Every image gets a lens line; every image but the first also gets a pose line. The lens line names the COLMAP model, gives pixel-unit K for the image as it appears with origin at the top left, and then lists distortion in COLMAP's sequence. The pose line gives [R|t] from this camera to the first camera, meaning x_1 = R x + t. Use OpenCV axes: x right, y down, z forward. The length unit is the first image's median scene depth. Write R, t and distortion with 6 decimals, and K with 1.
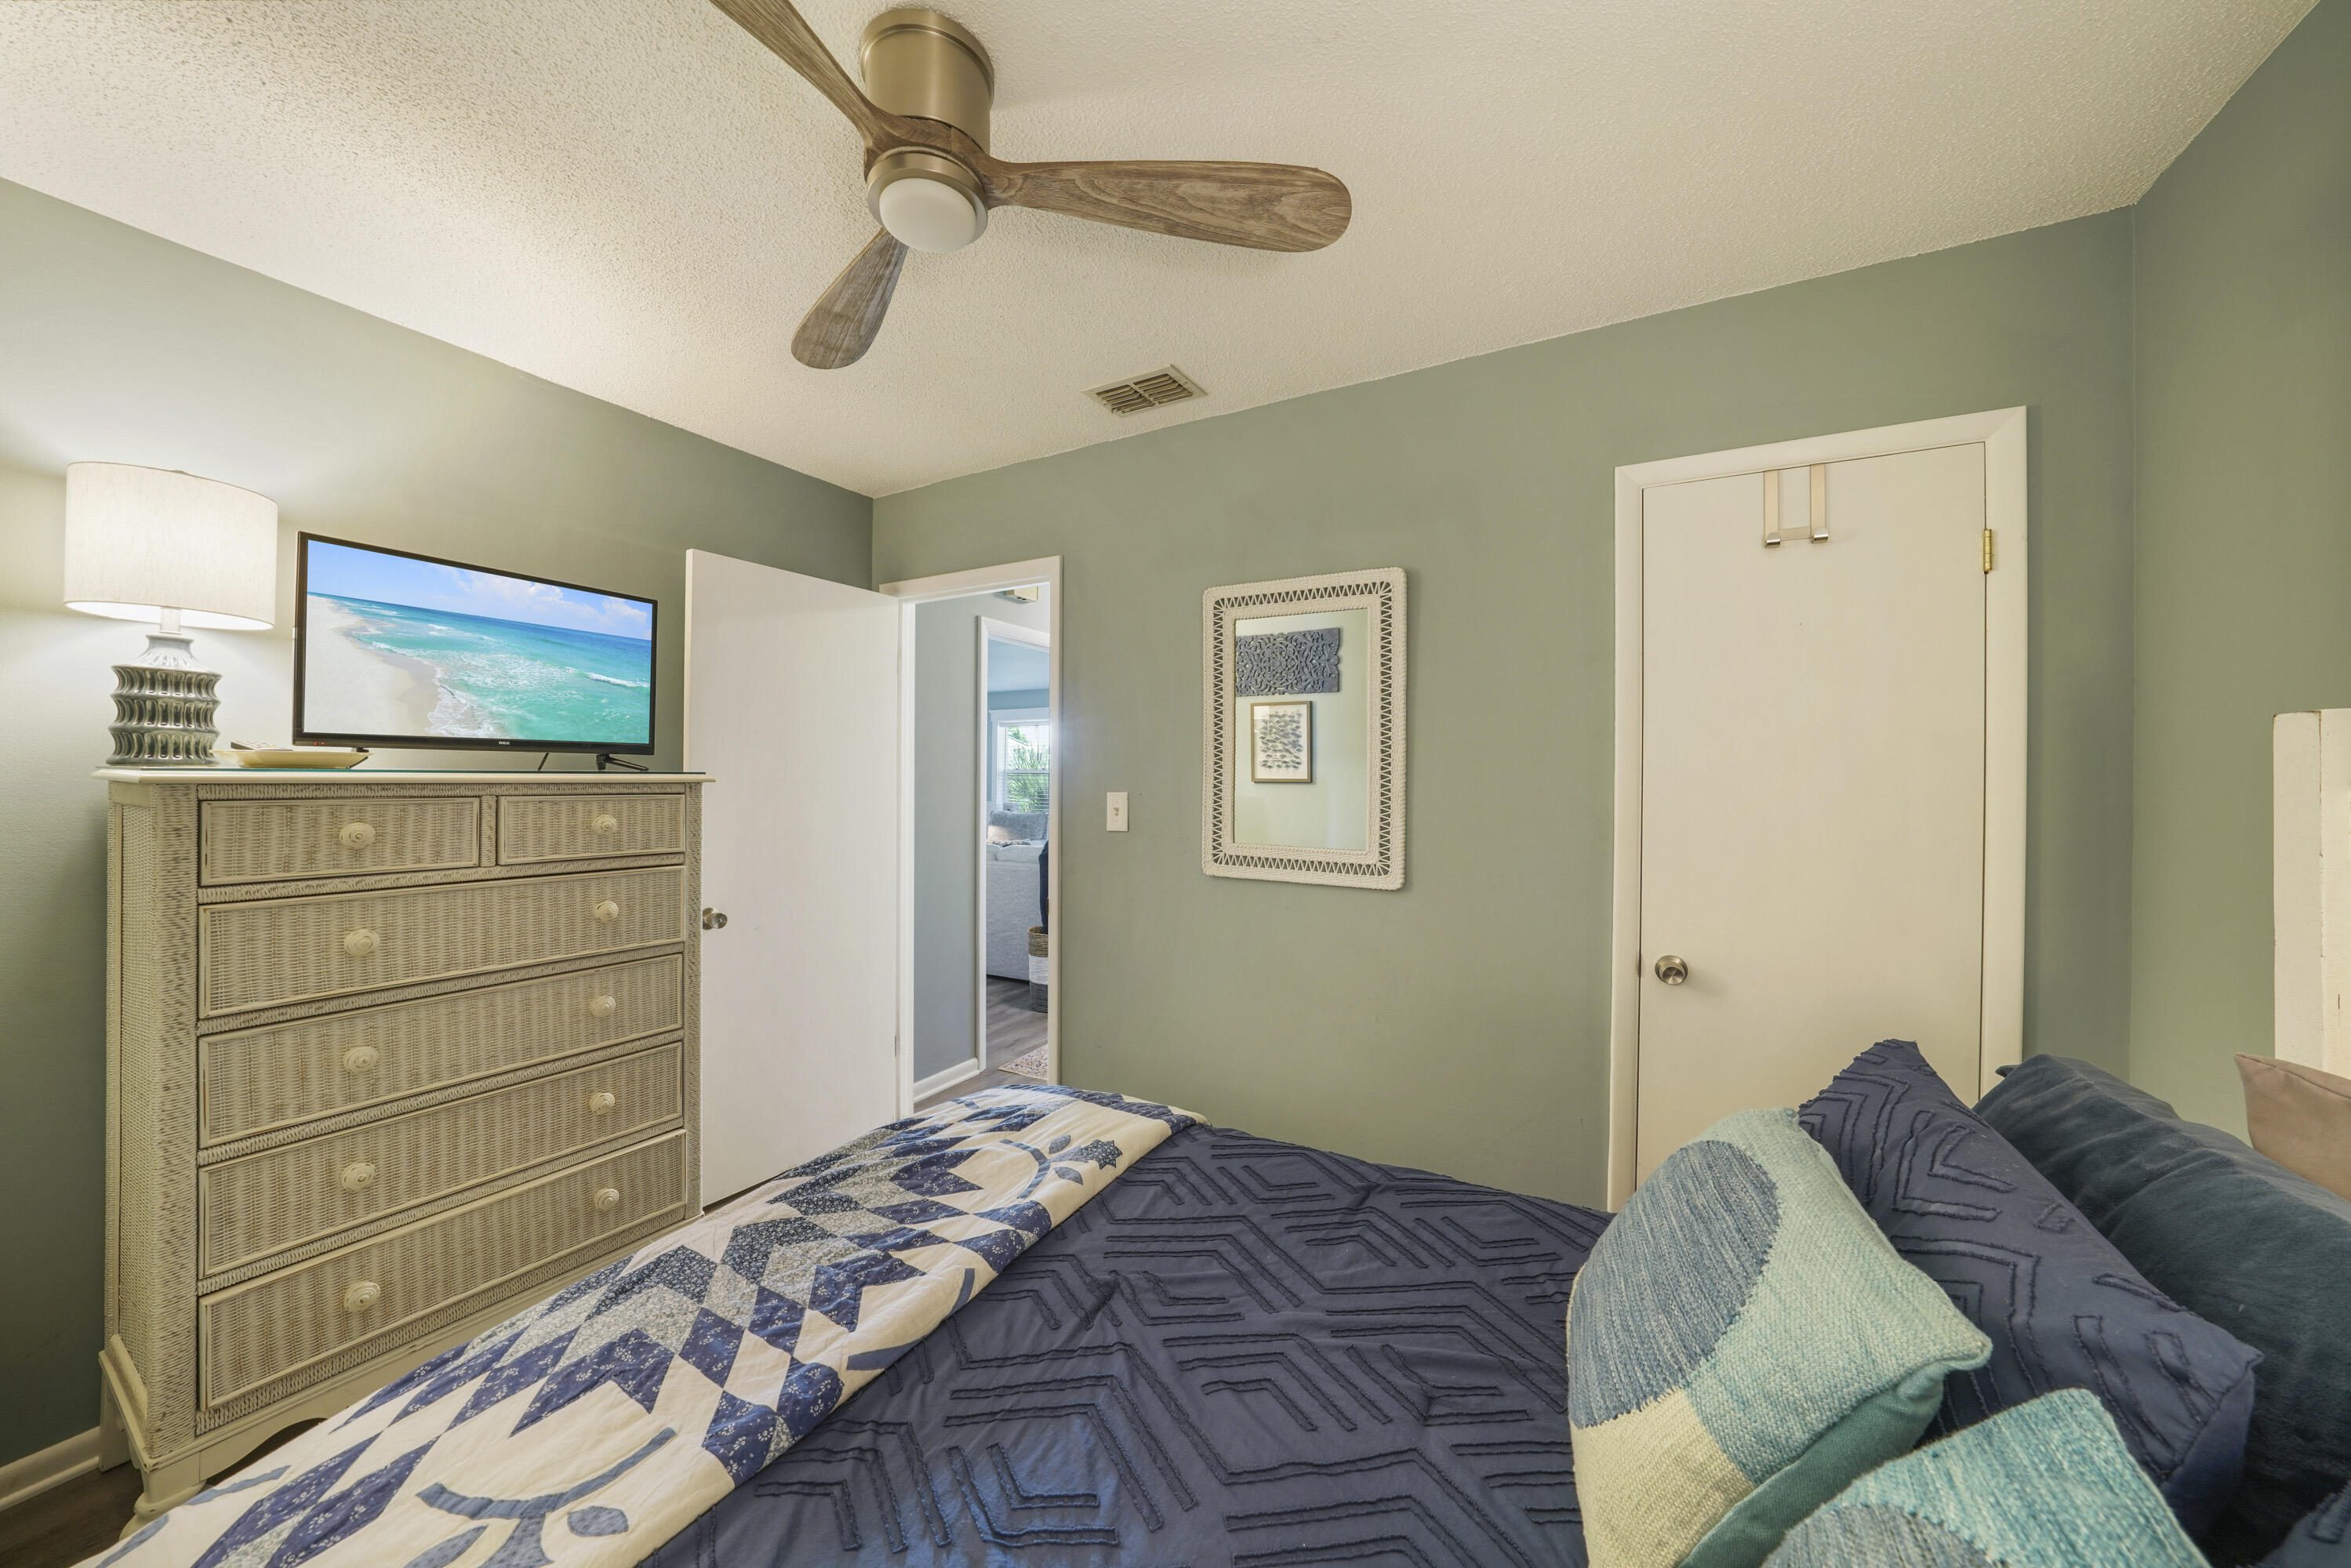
lens RADIAL K [[807.7, 0, 1182.9], [0, 807.7, 781.9], [0, 0, 1]] dist [-0.026800, 0.003086]
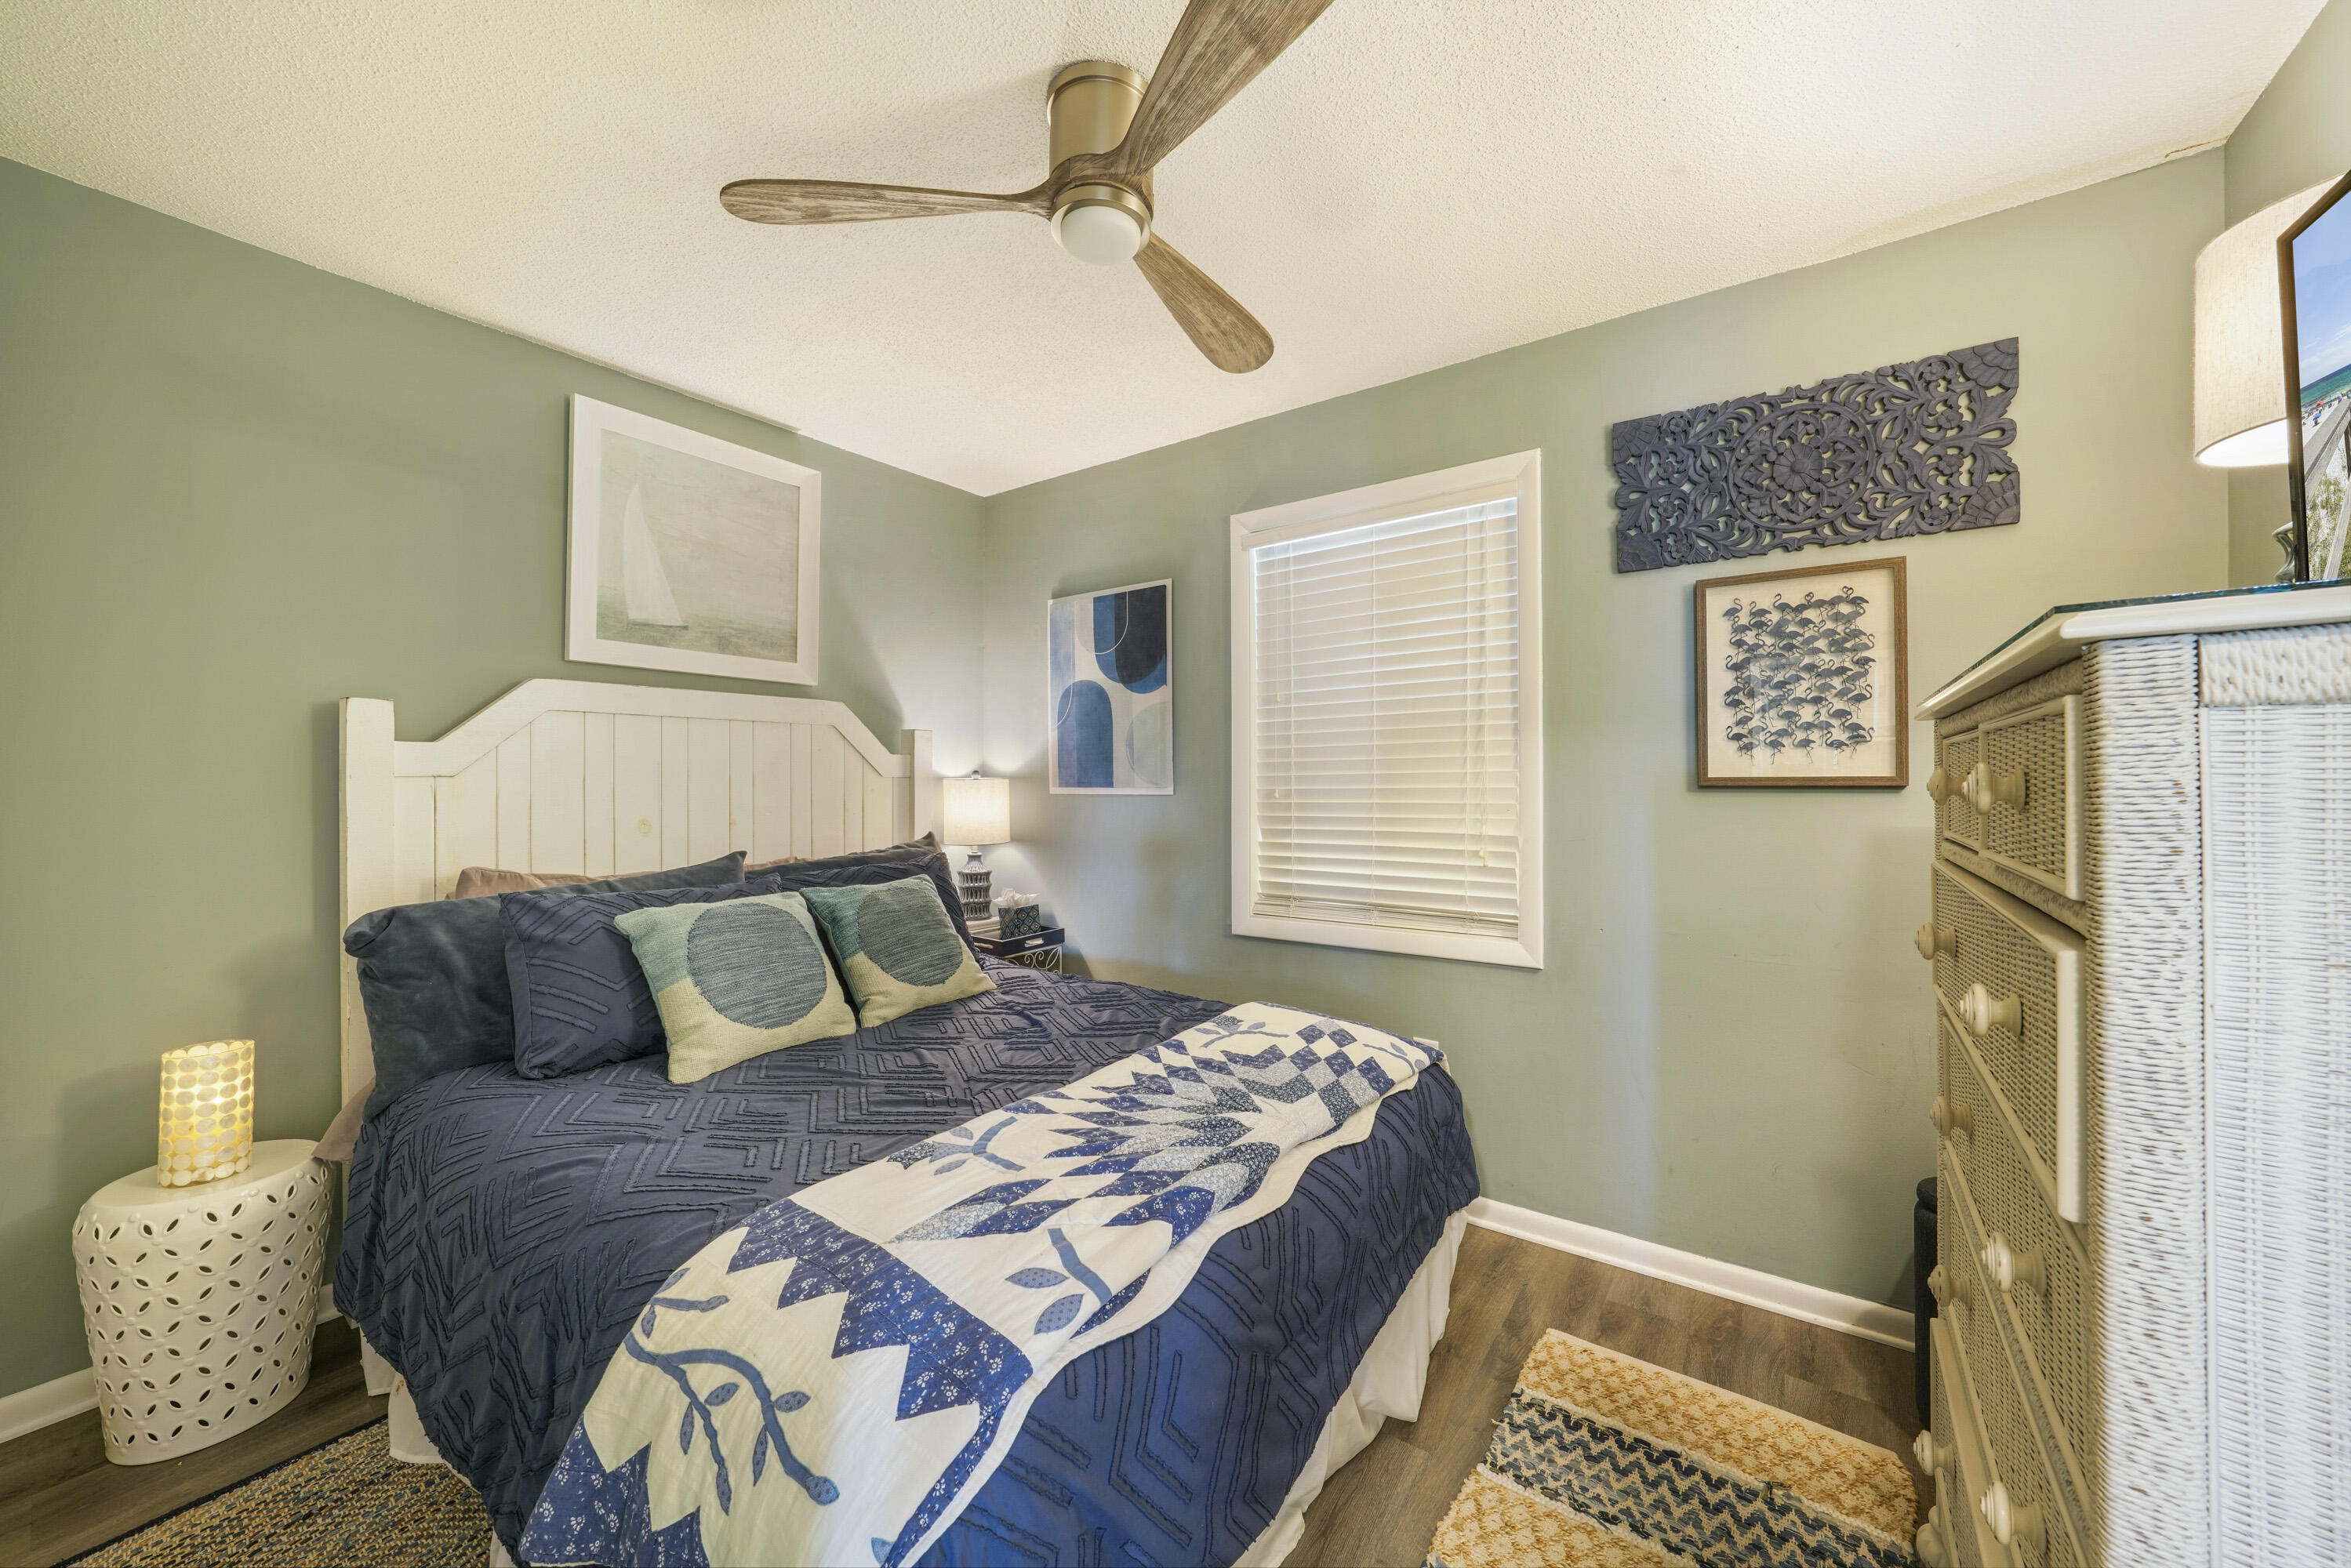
lens RADIAL K [[842.4, 0, 1194.7], [0, 842.4, 778.8], [0, 0, 1]] dist [-0.026768, 0.005478]
pose [[-0.995559, -0.001281, 0.094133, -0.469914], [-0.000940, 0.999993, 0.003665, 0.059827], [-0.094137, 0.003560, -0.995553, 1.802737]]
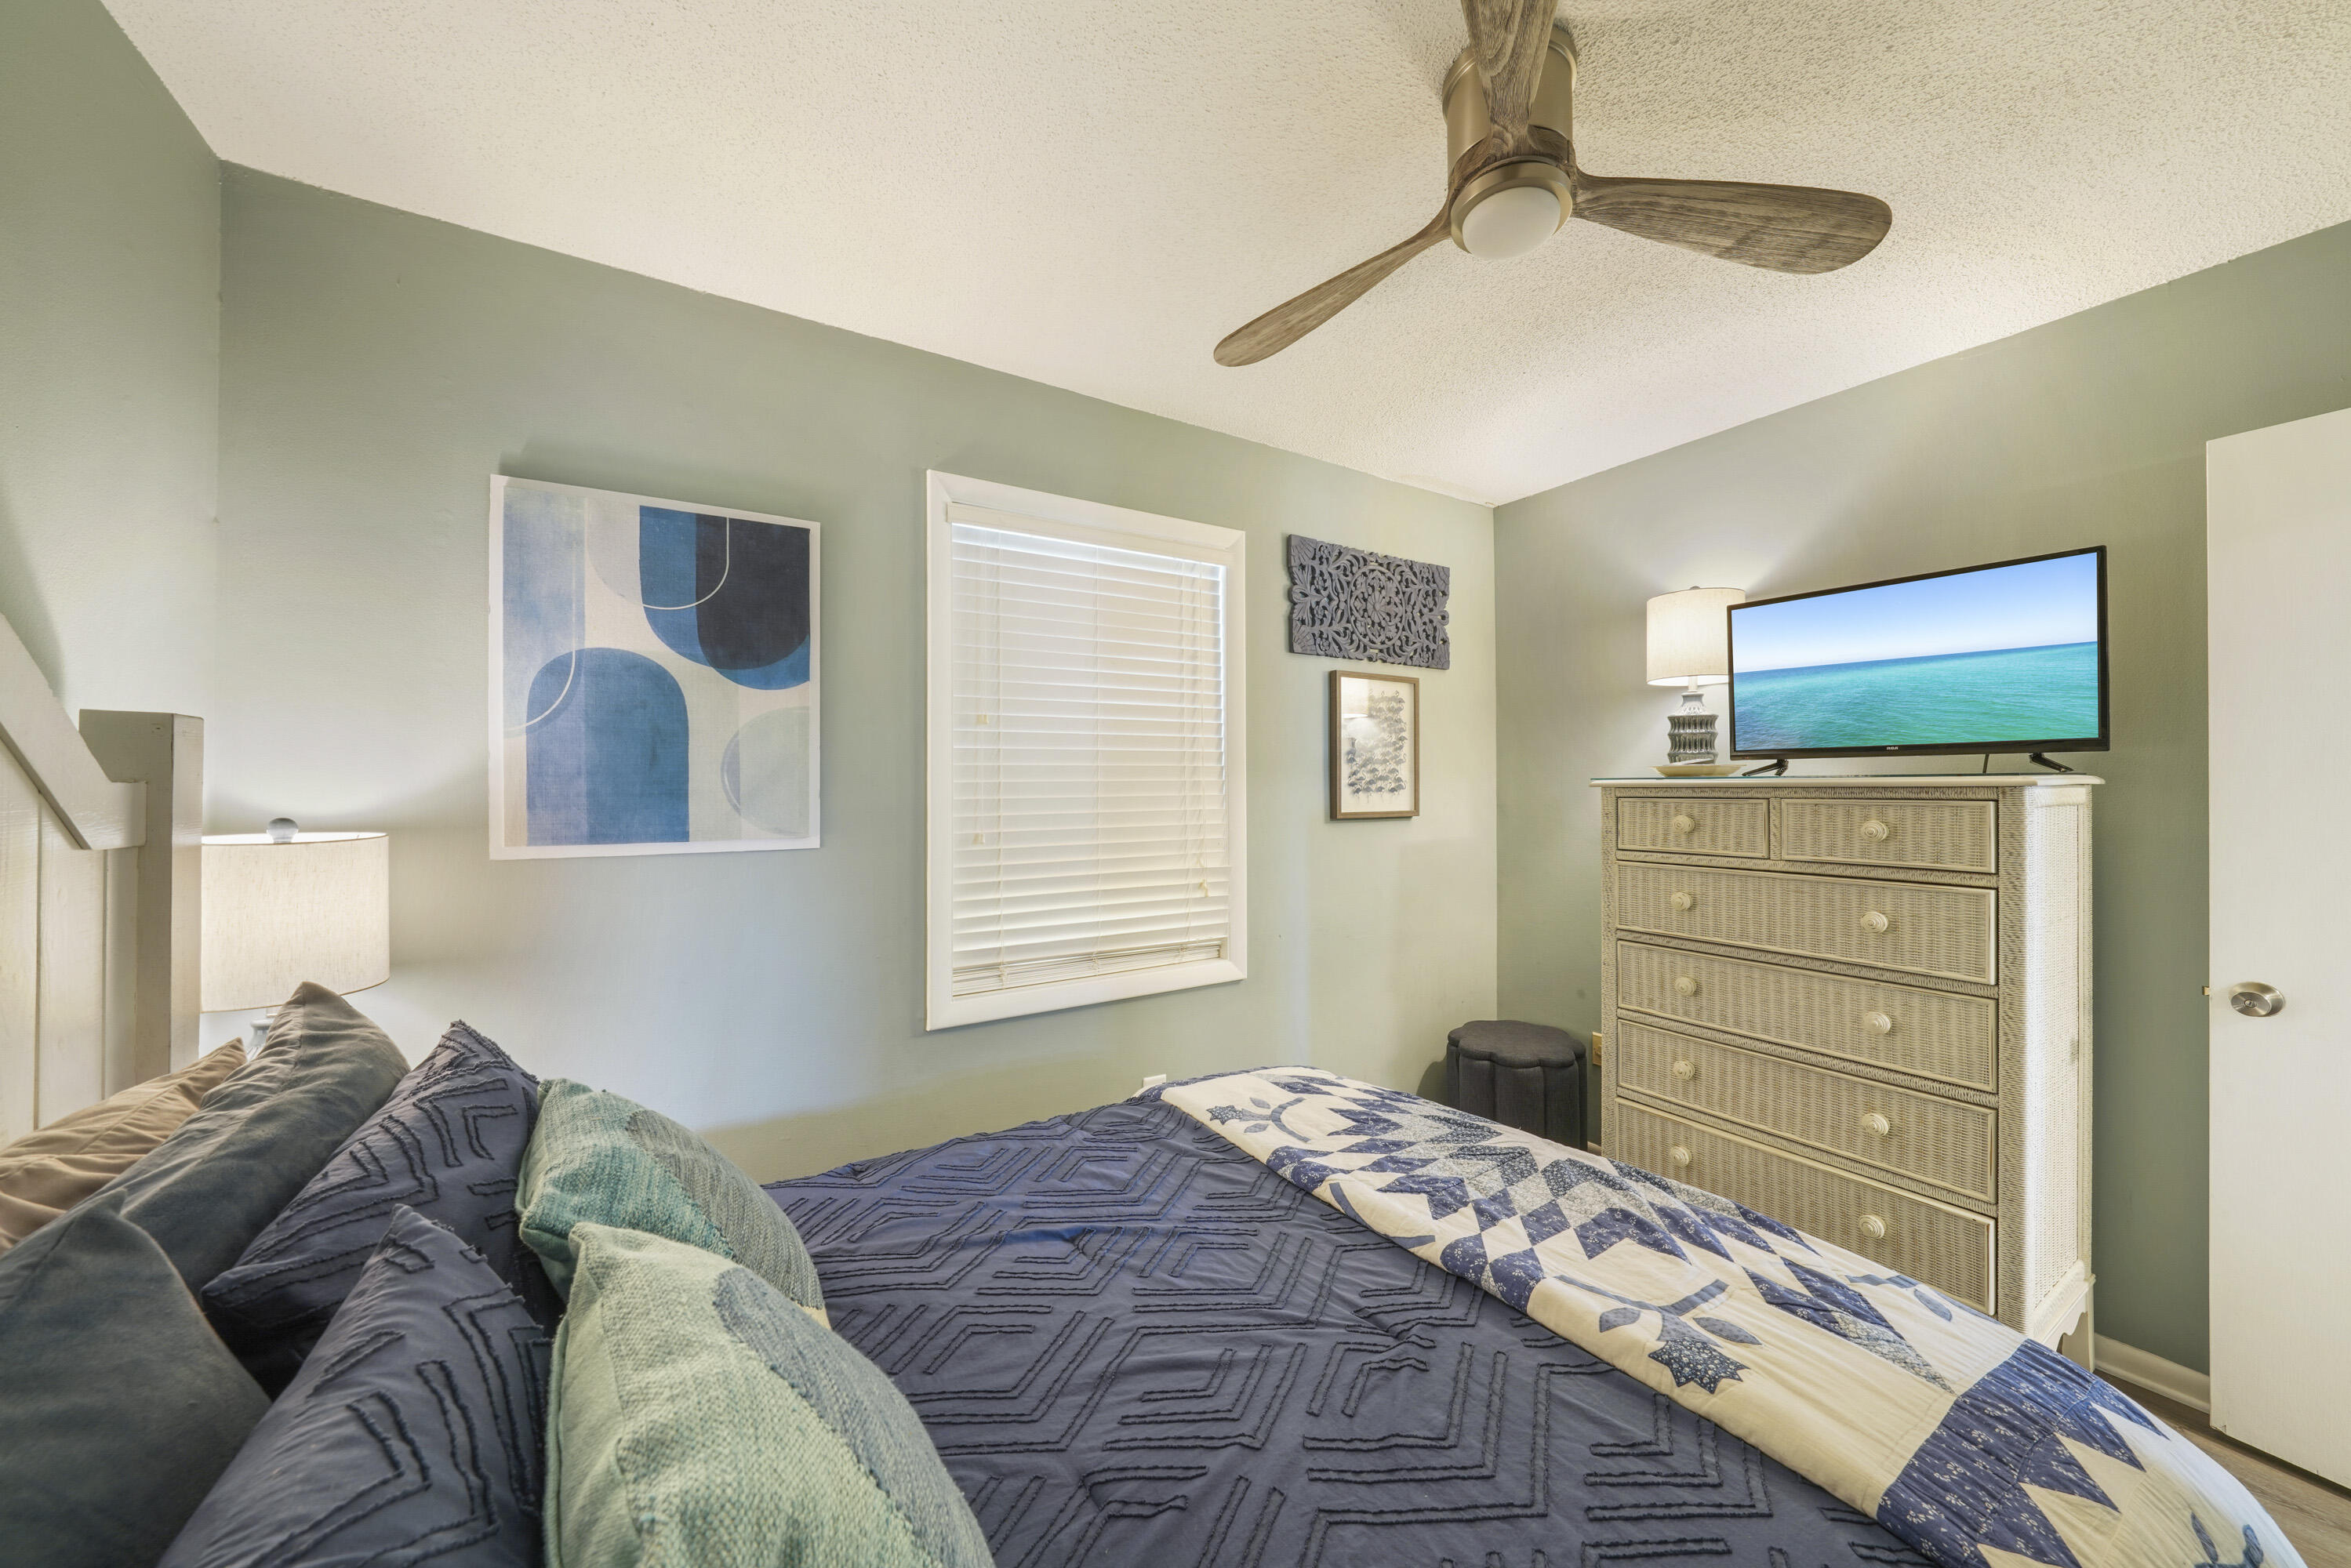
lens RADIAL K [[807.7, 0, 1182.9], [0, 807.7, 781.9], [0, 0, 1]] dist [-0.026800, 0.003086]
pose [[-0.477739, -0.009753, -0.878448, 0.628679], [-0.004331, 0.999952, -0.008747, 0.008793], [0.878491, -0.000374, -0.477758, 0.914024]]
